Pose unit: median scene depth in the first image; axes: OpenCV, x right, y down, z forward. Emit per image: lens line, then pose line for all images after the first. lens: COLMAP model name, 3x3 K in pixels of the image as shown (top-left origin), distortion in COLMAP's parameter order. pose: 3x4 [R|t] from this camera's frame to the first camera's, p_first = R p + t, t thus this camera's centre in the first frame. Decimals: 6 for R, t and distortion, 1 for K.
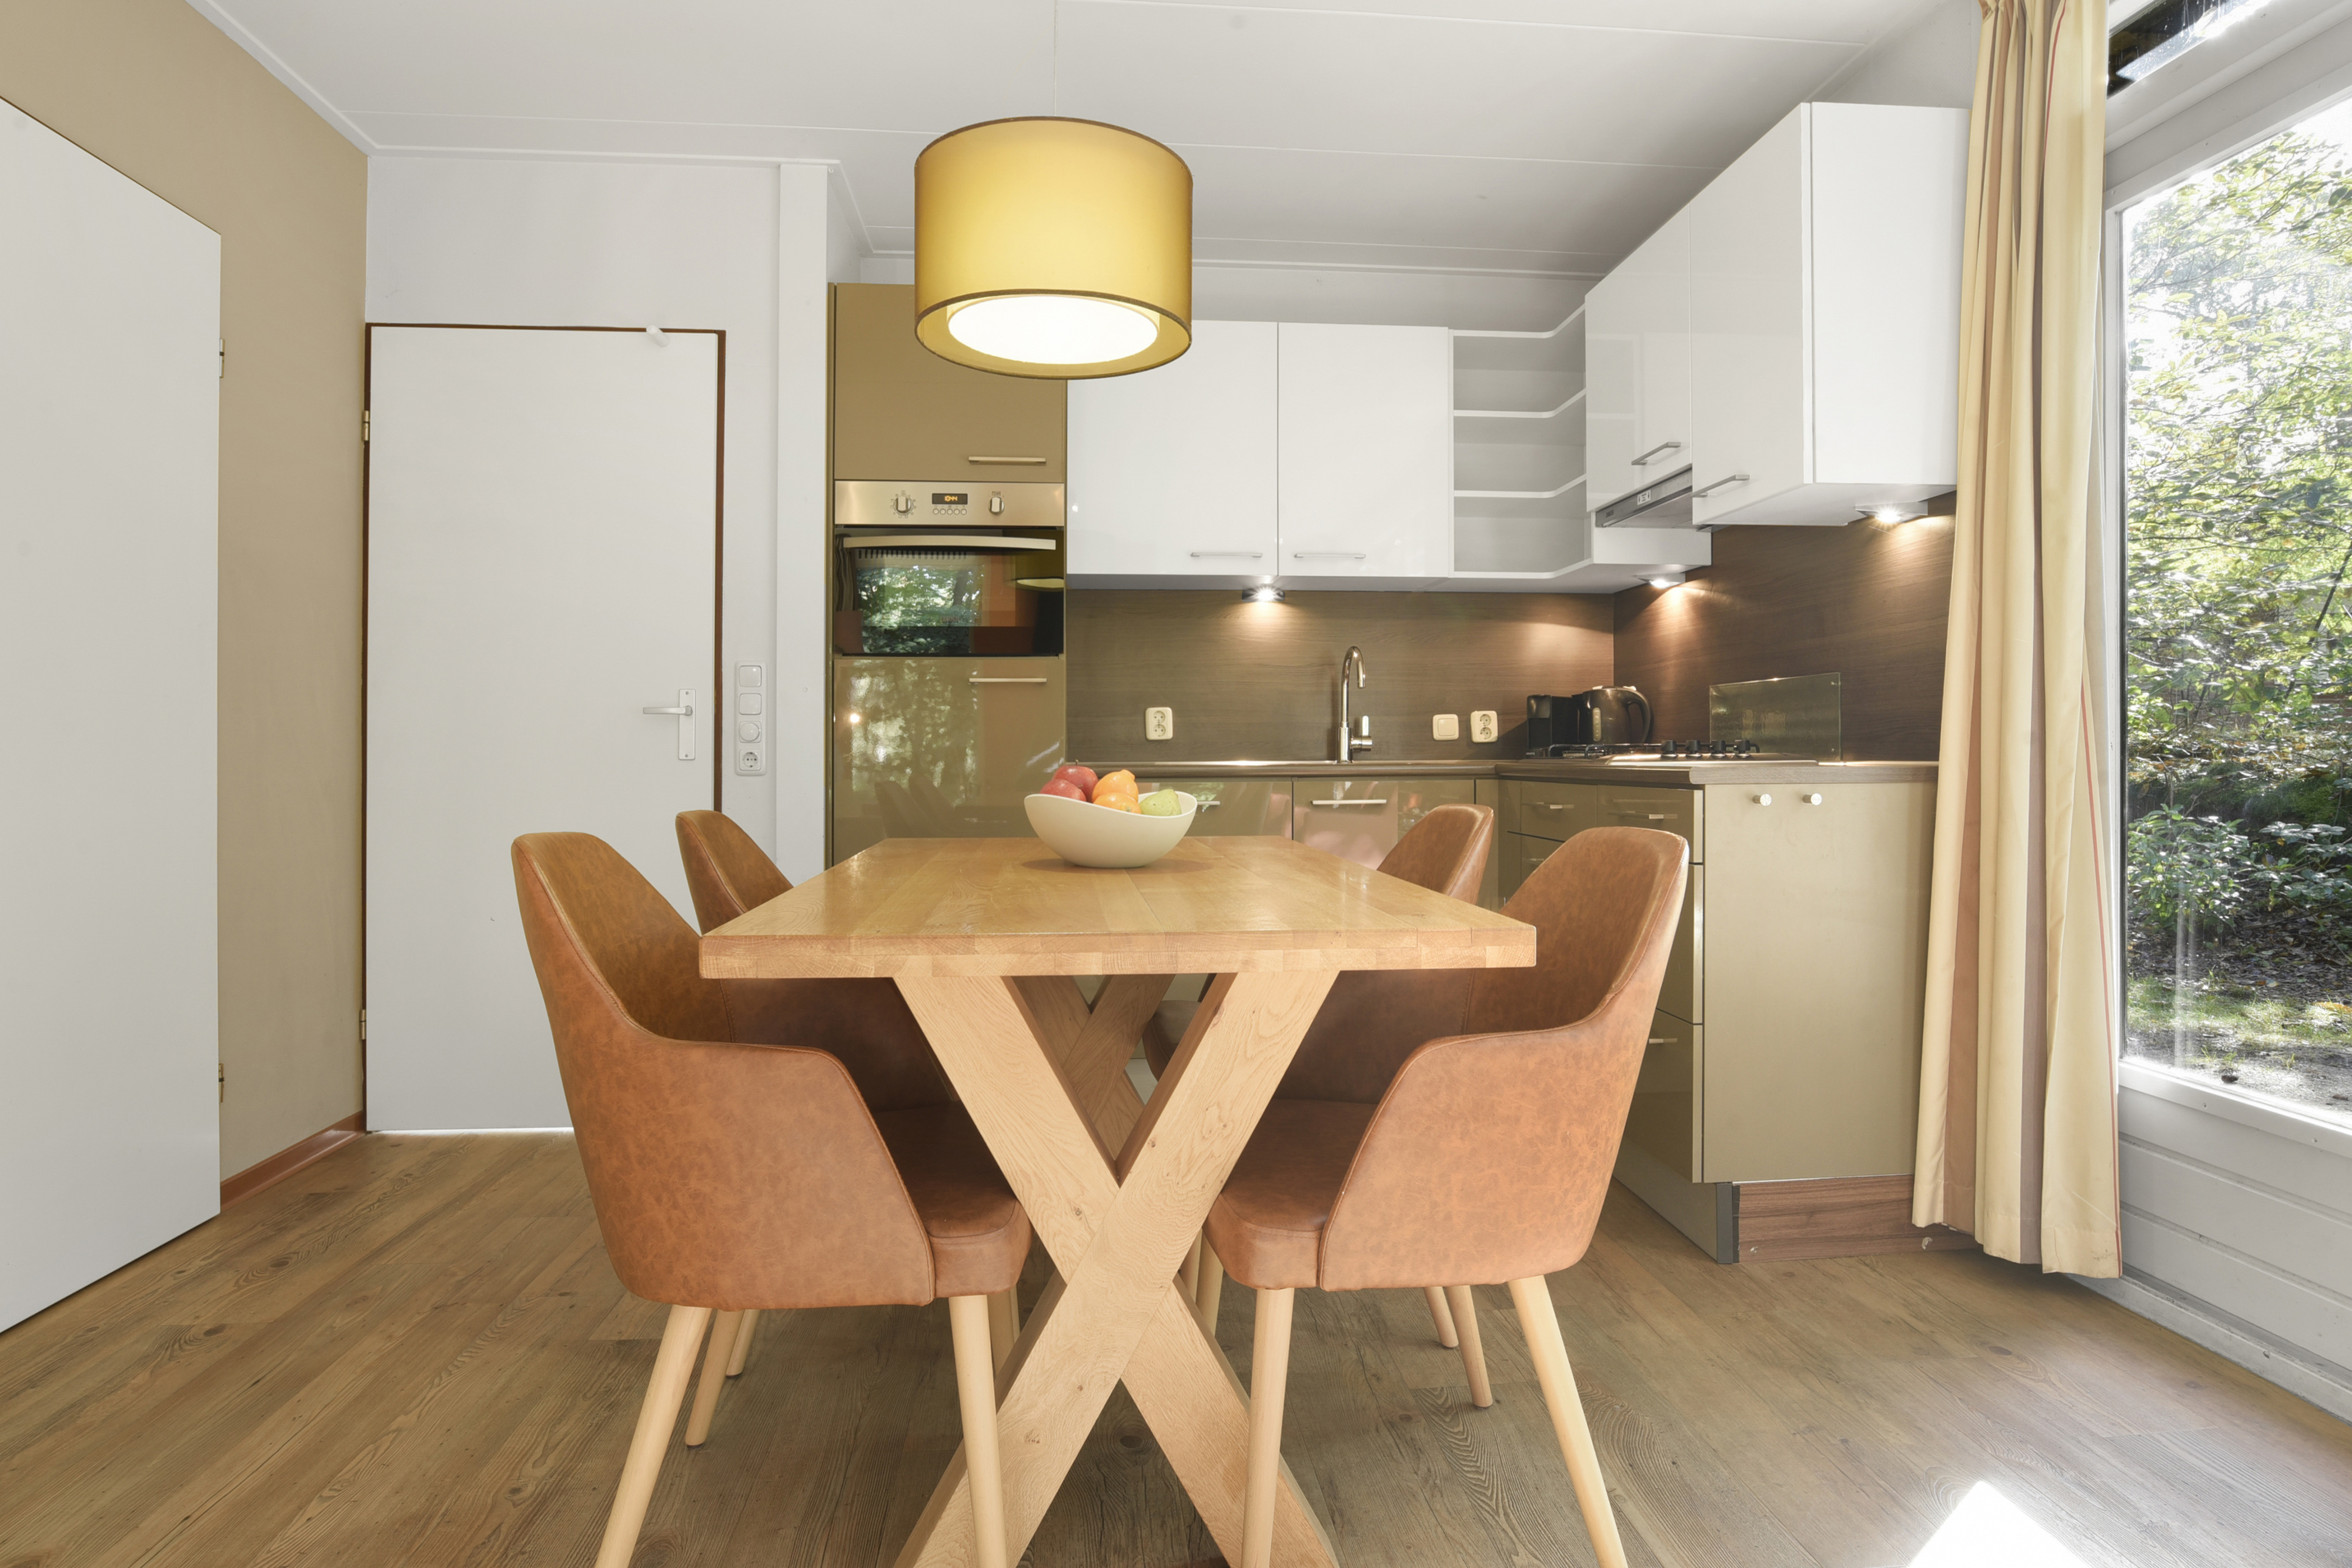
lens RADIAL K [[1280.2, 0, 1175.8], [0, 1280.2, 756.7], [0, 0, 1]] dist [-0.050637, 0.020891]
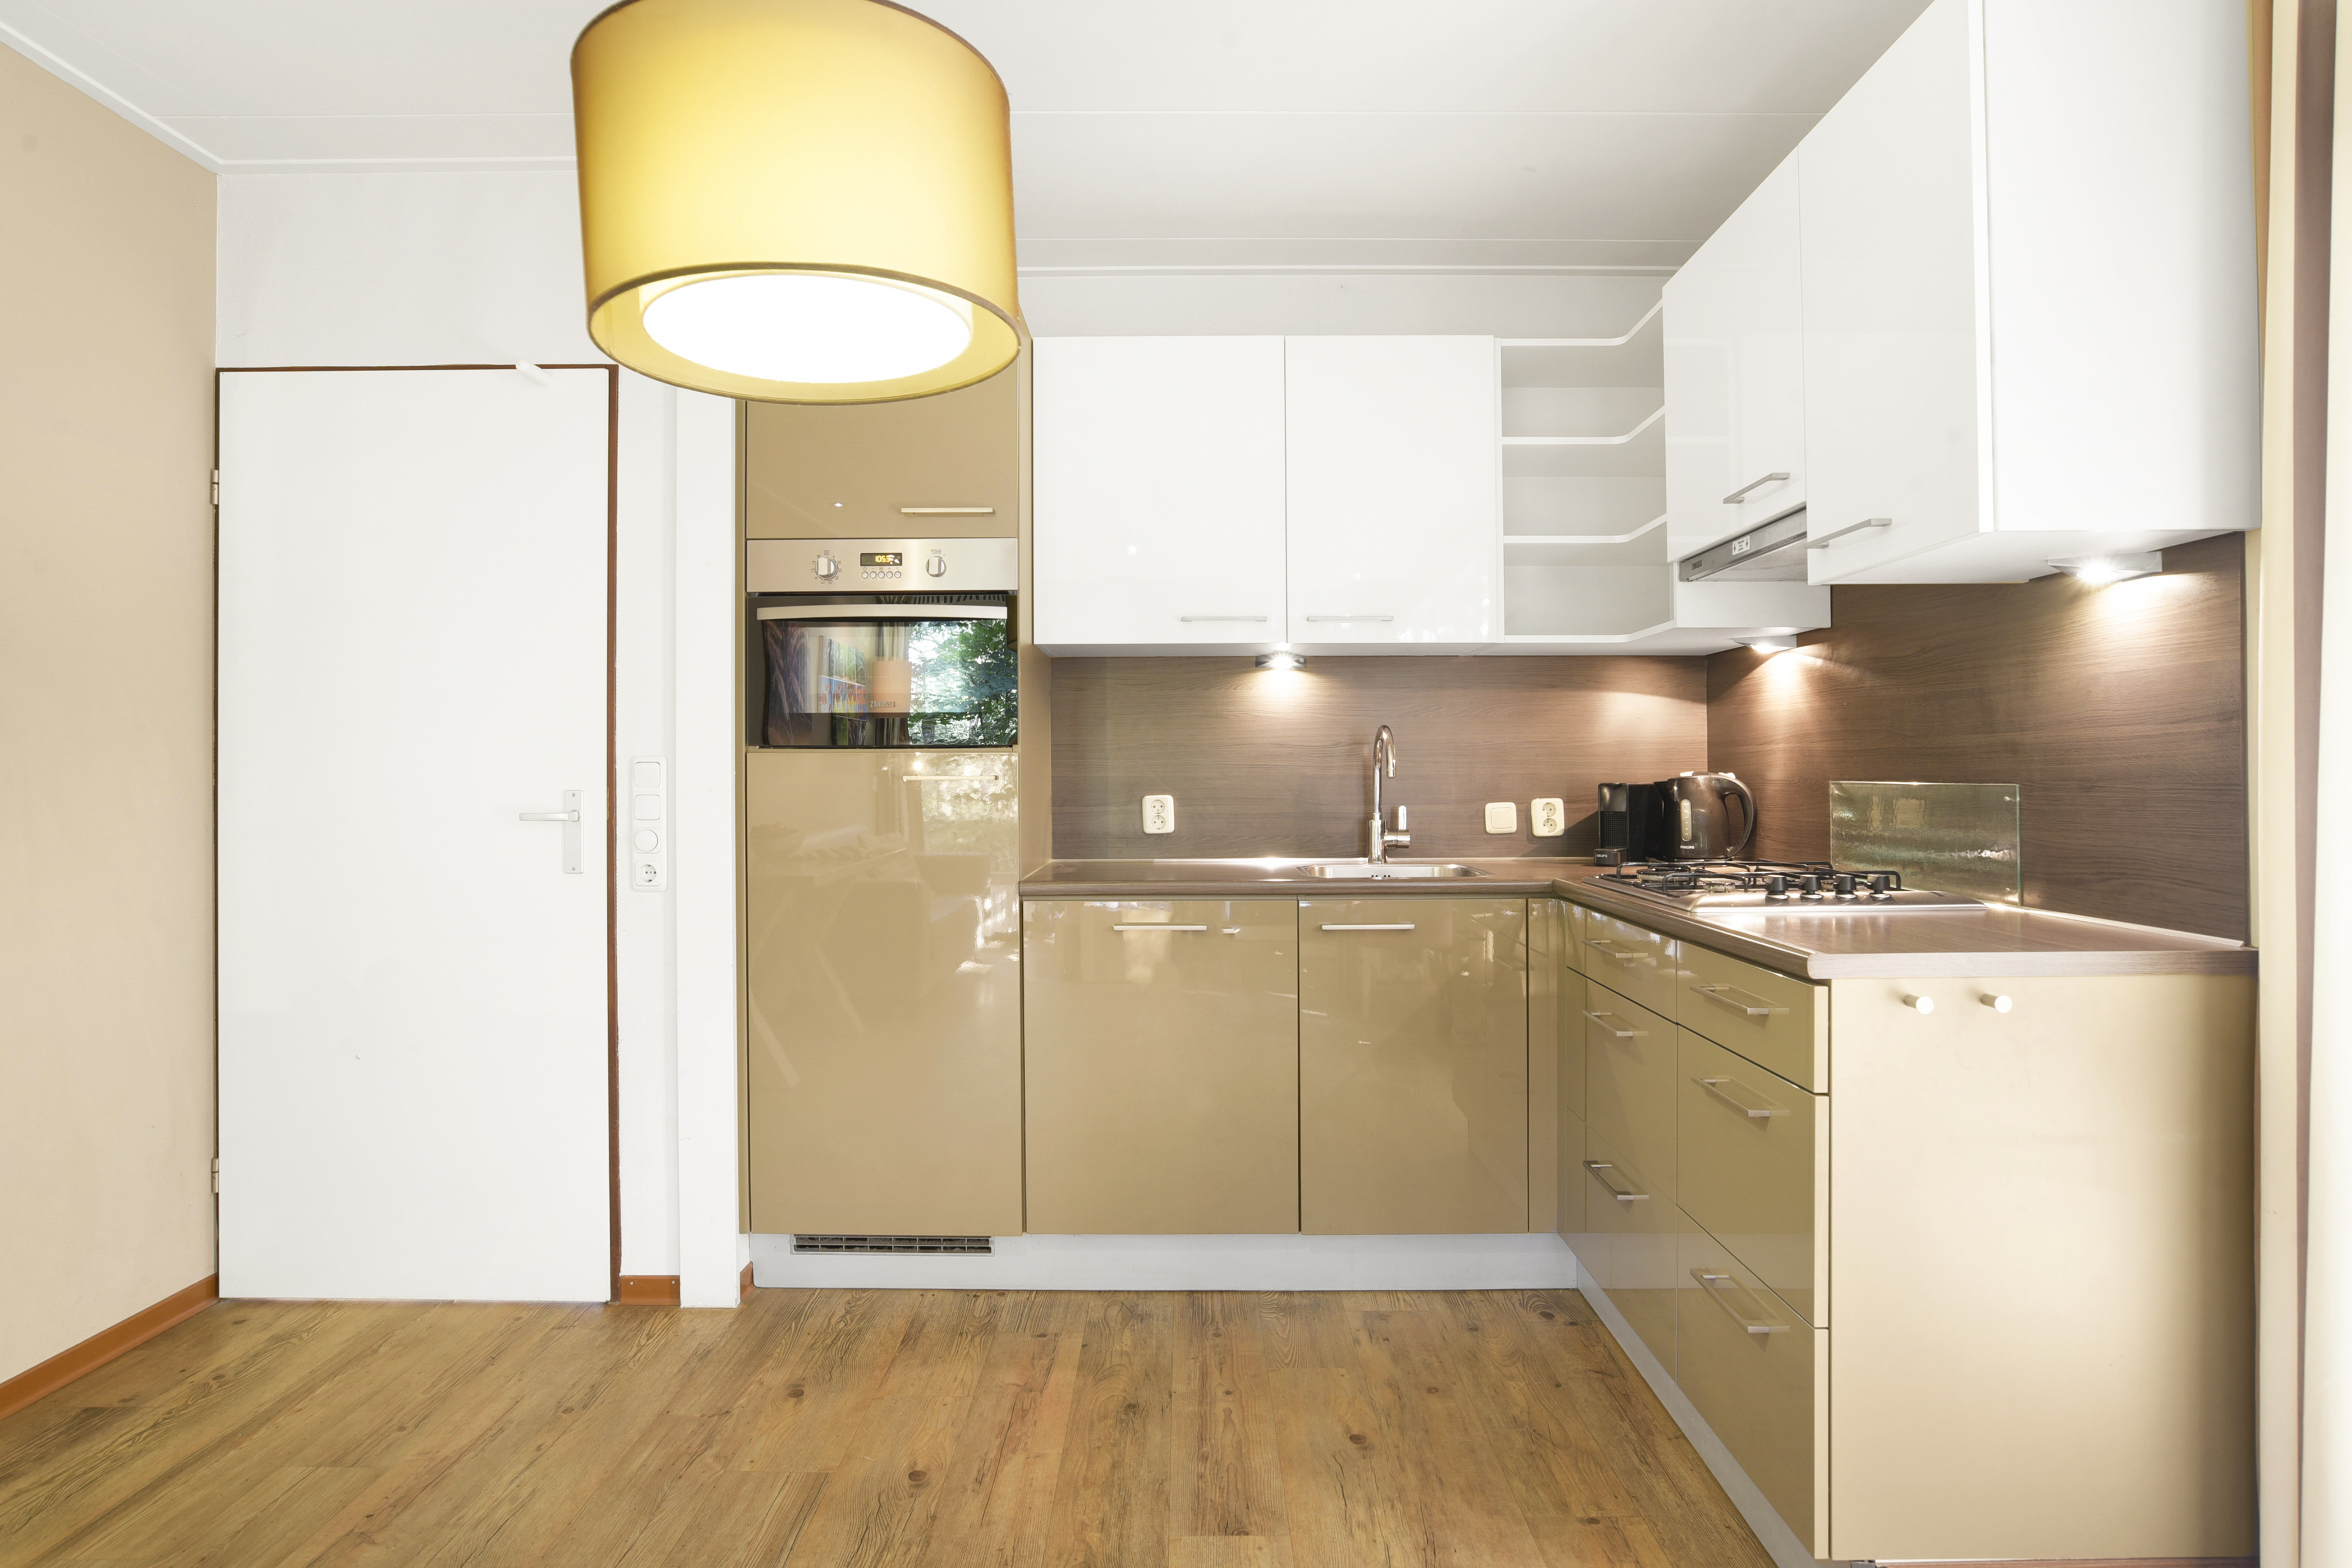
lens RADIAL K [[1229.1, 0, 1184.1], [0, 1229.1, 784.6], [0, 0, 1]] dist [-0.042022, 0.017018]
pose [[0.996066, -0.000490, -0.088614, 0.102868], [0.000880, 0.999990, 0.004363, -0.065742], [0.088611, -0.004424, 0.996057, 0.248073]]
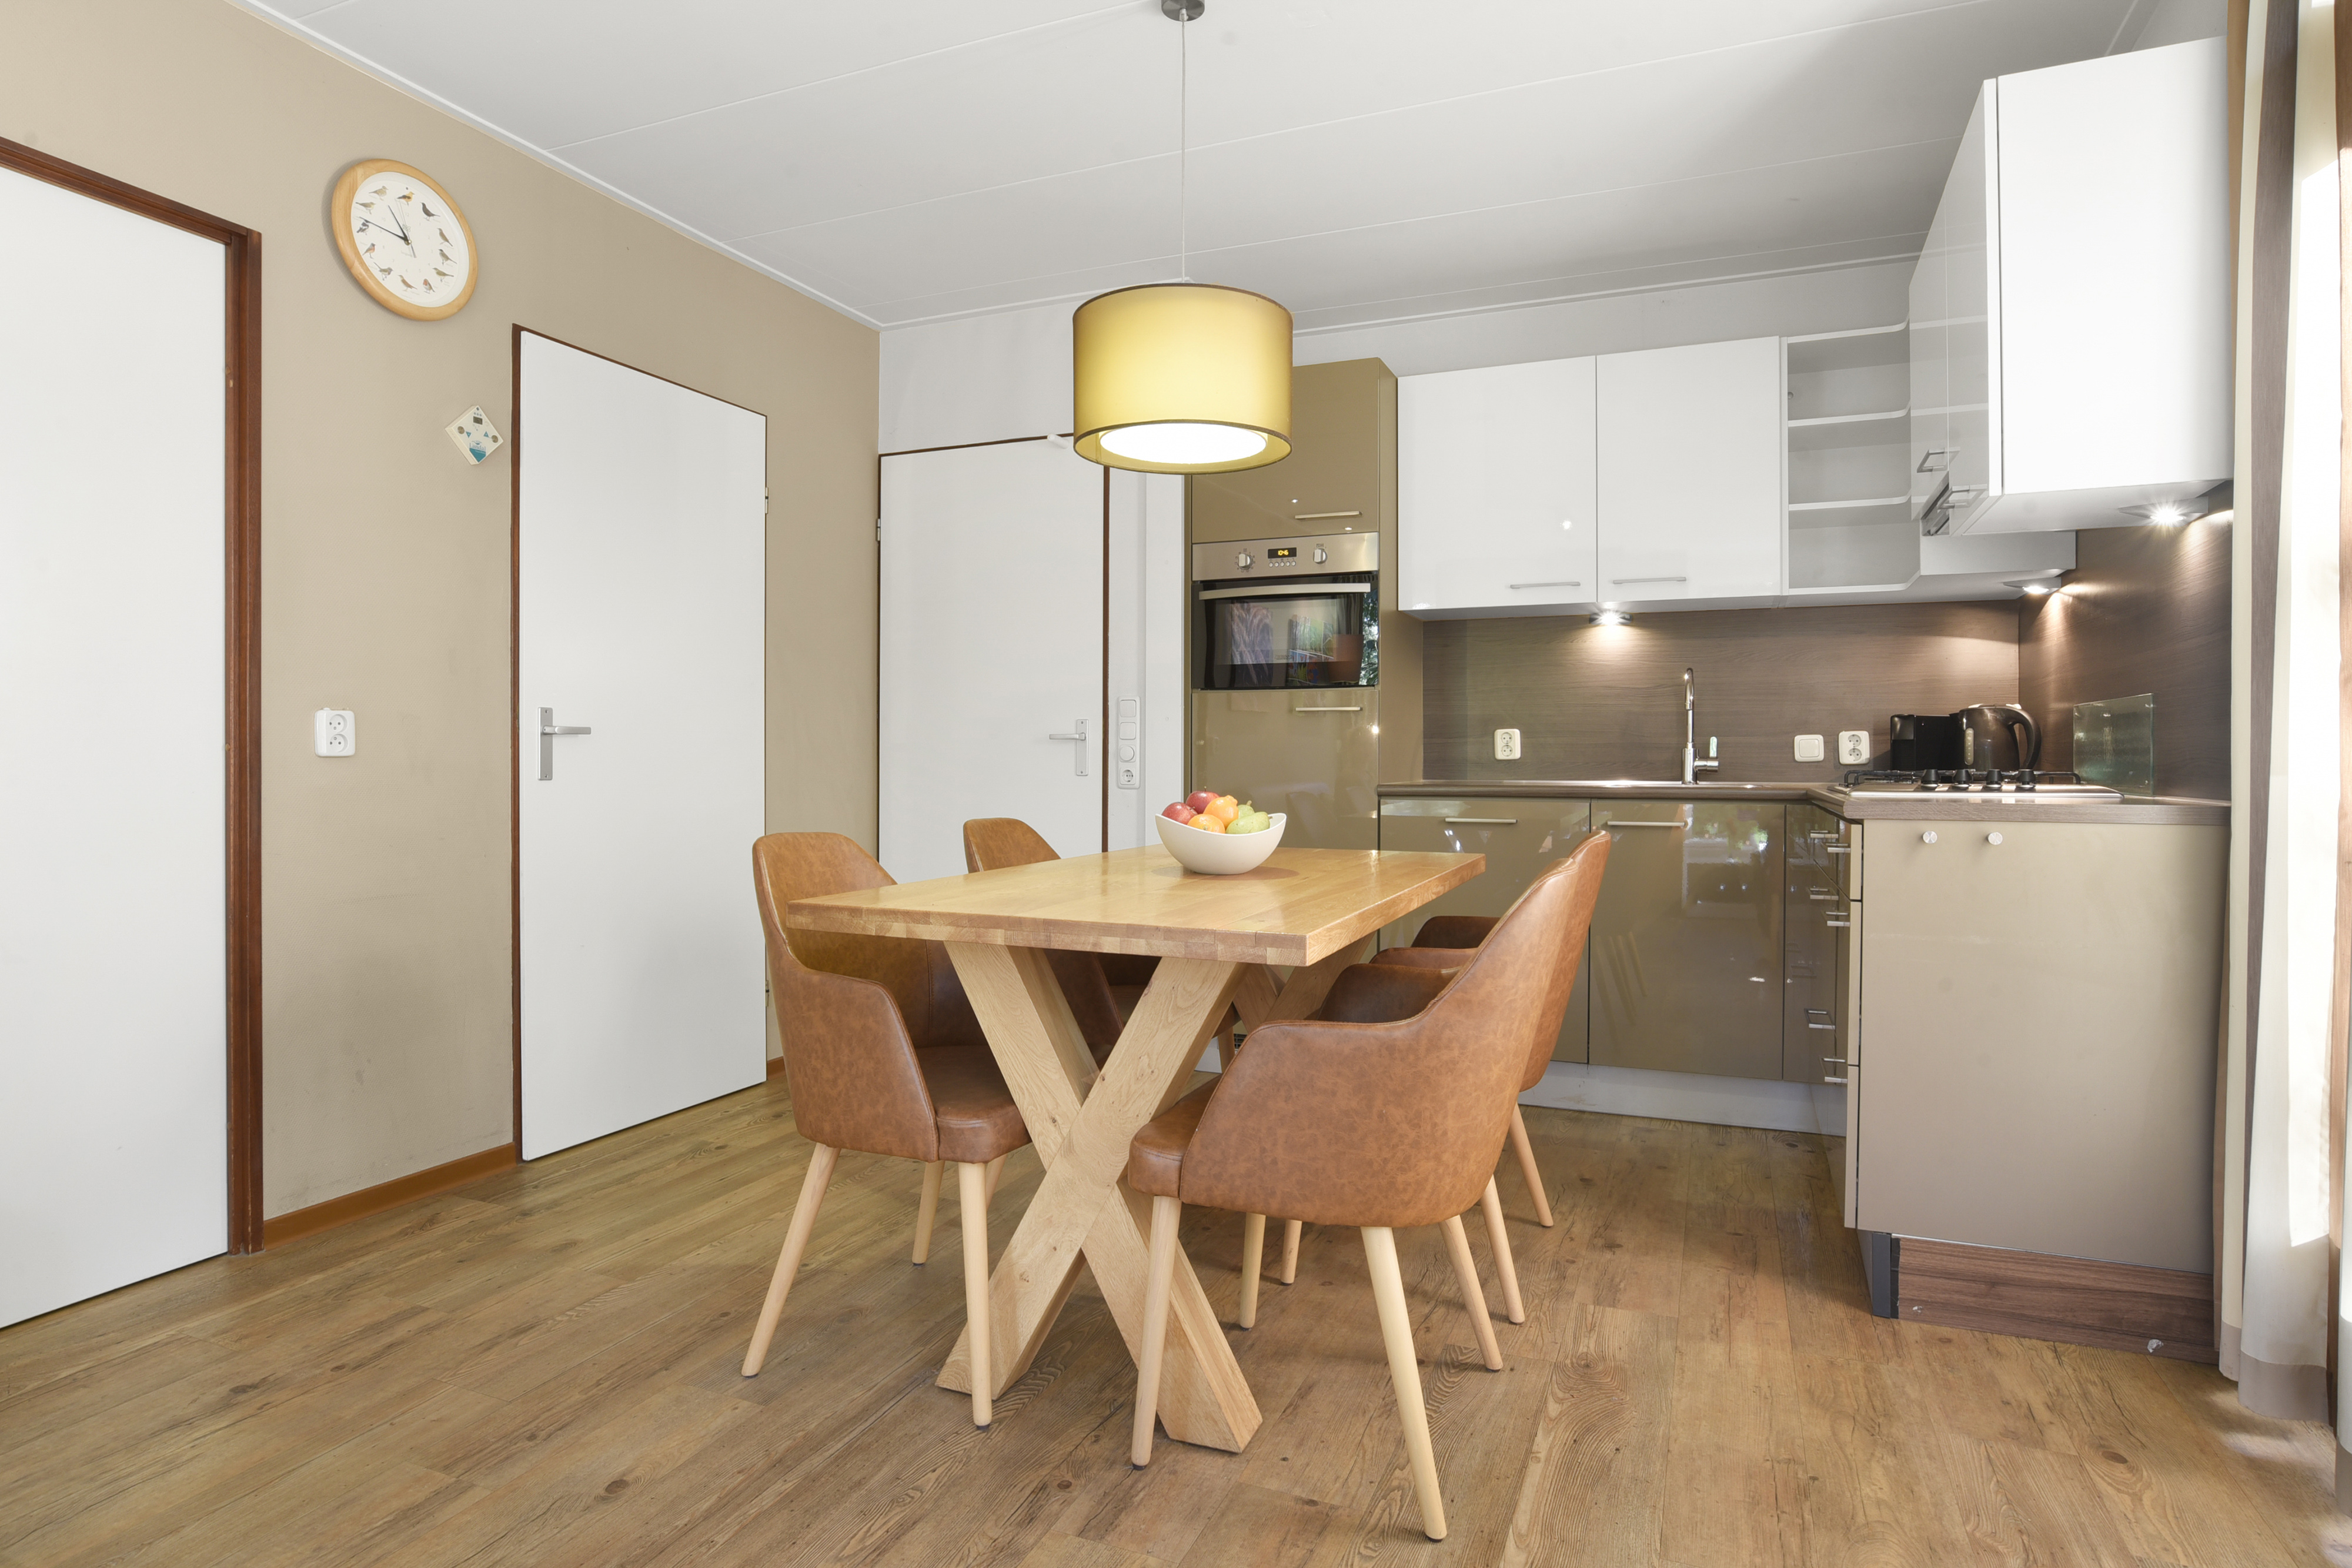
lens RADIAL K [[1248.9, 0, 1176.0], [0, 1248.9, 784.0], [0, 0, 1]] dist [-0.050248, 0.020282]
pose [[0.882896, 0.014746, -0.469337, 0.307440], [-0.006222, 0.999786, 0.019707, -0.015581], [0.469527, -0.014478, 0.882799, -0.056089]]
